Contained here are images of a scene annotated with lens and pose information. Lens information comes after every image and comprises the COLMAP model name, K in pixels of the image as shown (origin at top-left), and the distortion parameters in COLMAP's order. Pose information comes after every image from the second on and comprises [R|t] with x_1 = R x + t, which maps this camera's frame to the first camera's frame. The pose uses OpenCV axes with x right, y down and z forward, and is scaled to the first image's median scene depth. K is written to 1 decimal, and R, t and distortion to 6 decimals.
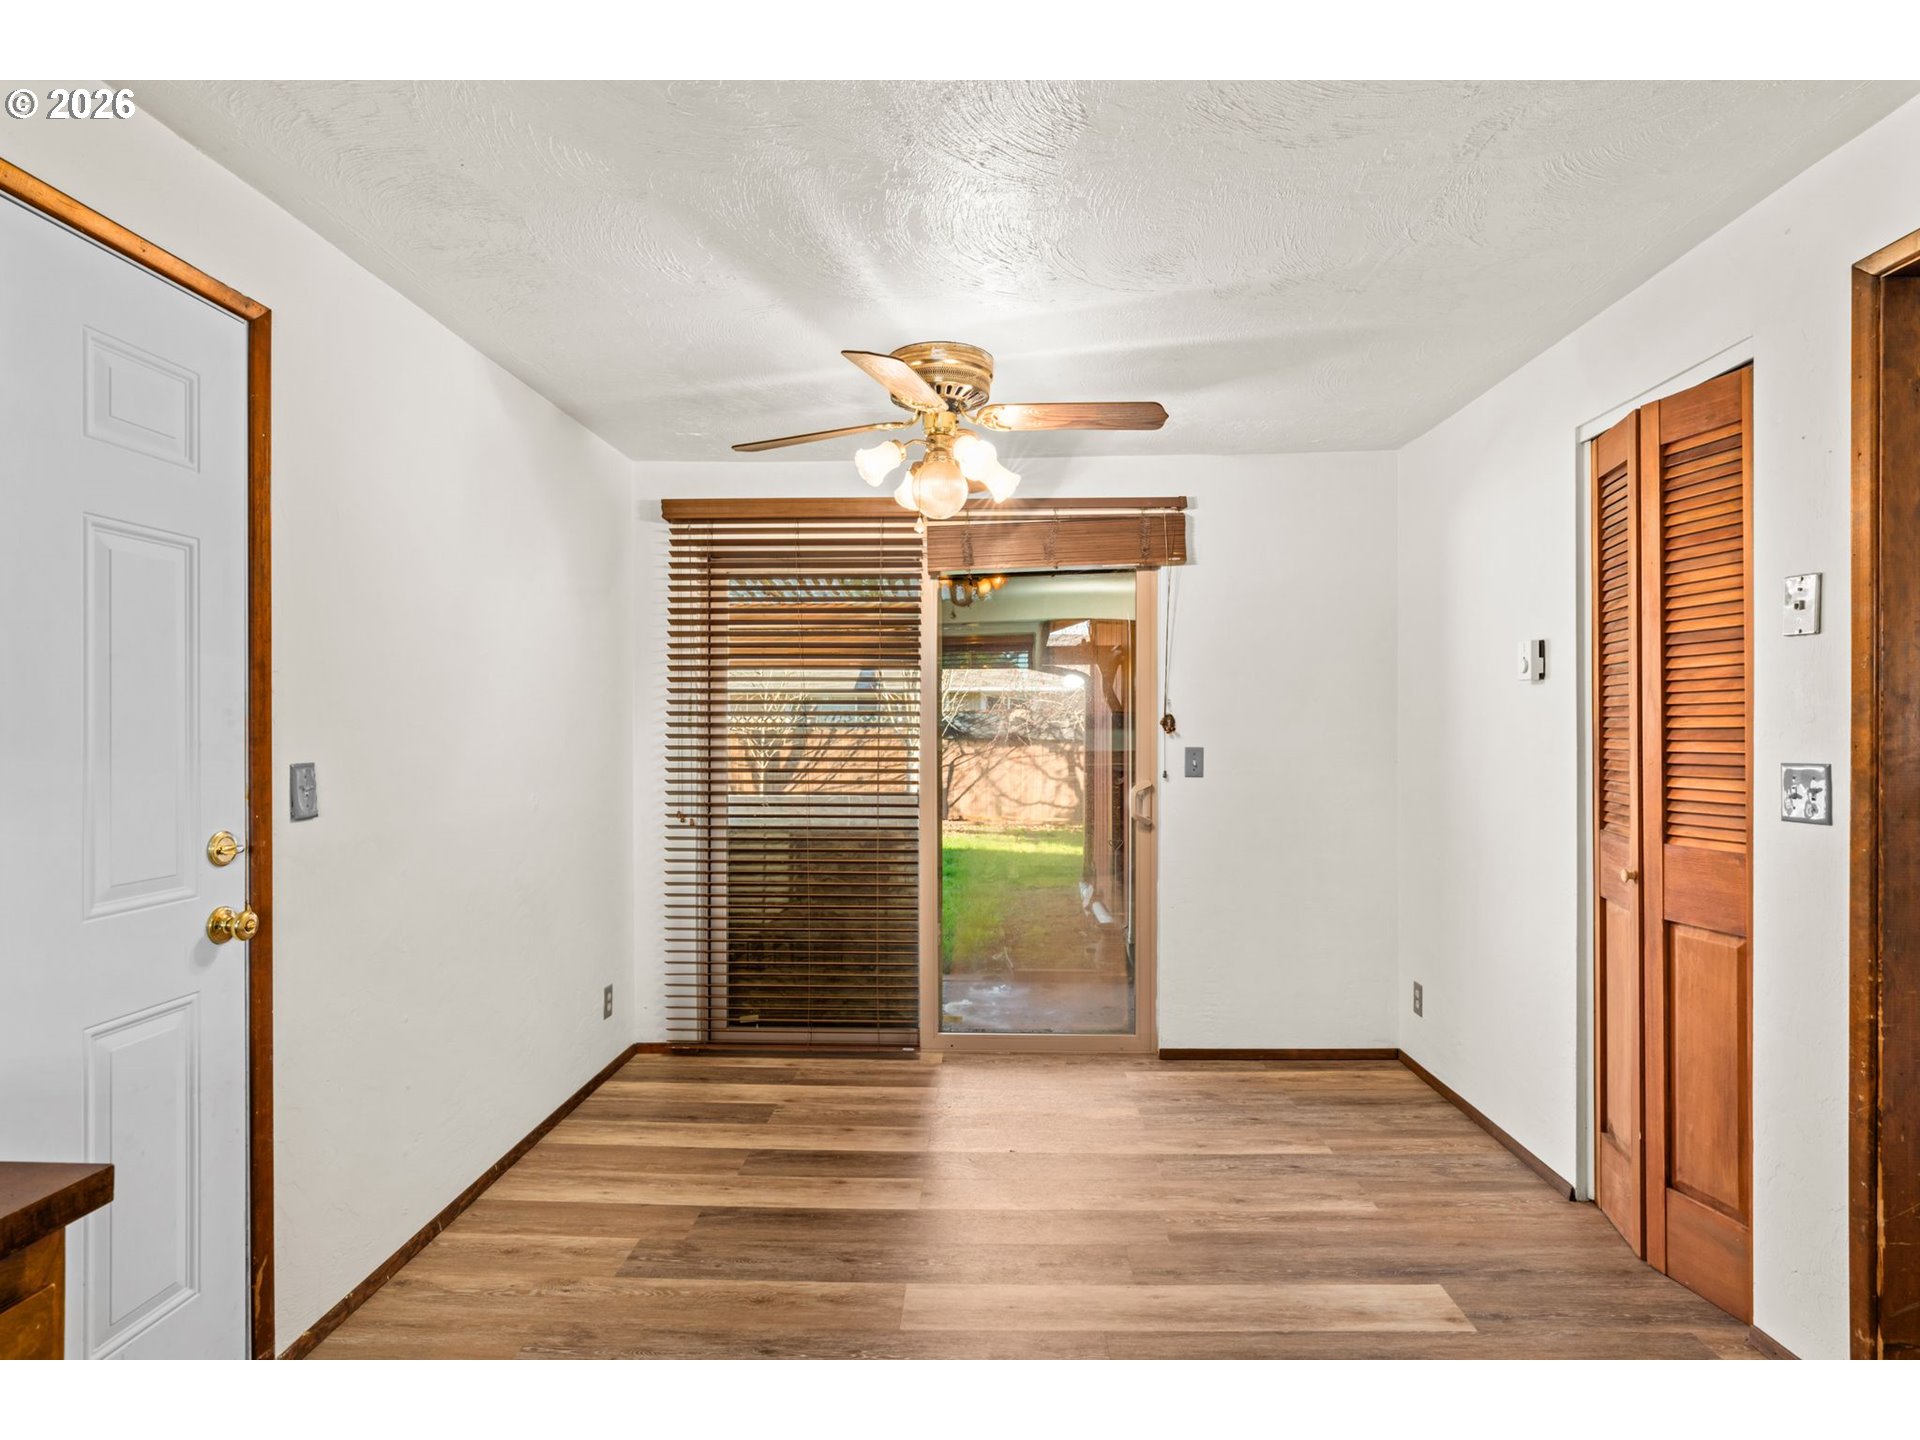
lens RADIAL K [[989.2, 0, 960.0], [0, 989.2, 720.0], [0, 0, 1]] dist [-0.001019, 0.001213]
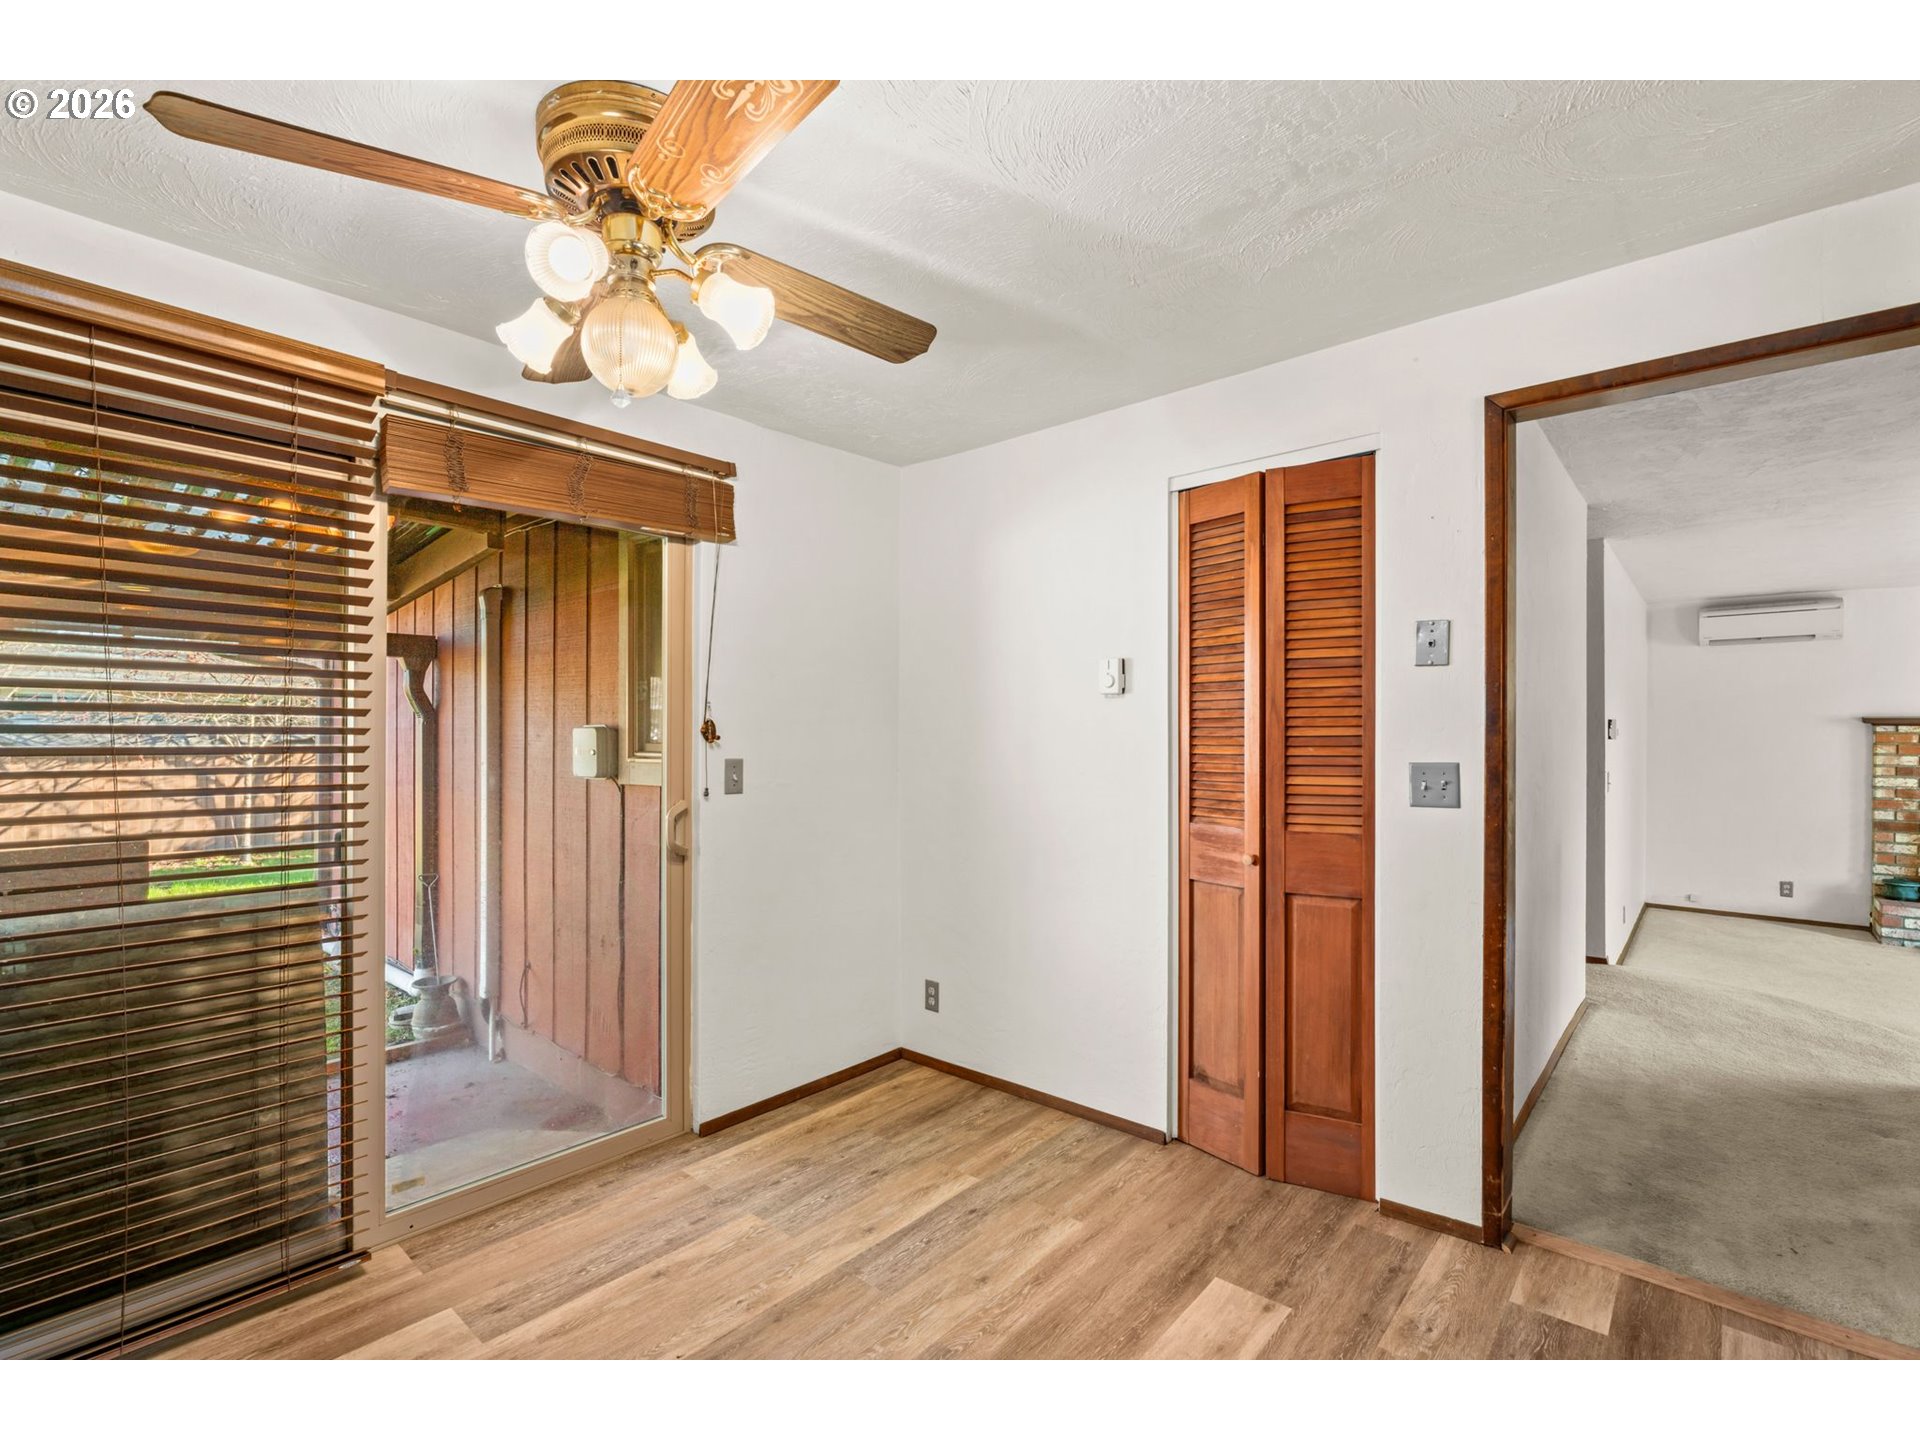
lens RADIAL K [[887.2, 0, 951.7], [0, 887.2, 730.1], [0, 0, 1]] dist [-0.001861, 0.001466]
pose [[0.638205, 0.007330, 0.769832, -0.323181], [-0.005931, 0.999972, -0.004604, 0.006780], [-0.769844, -0.001628, 0.638231, 0.501063]]
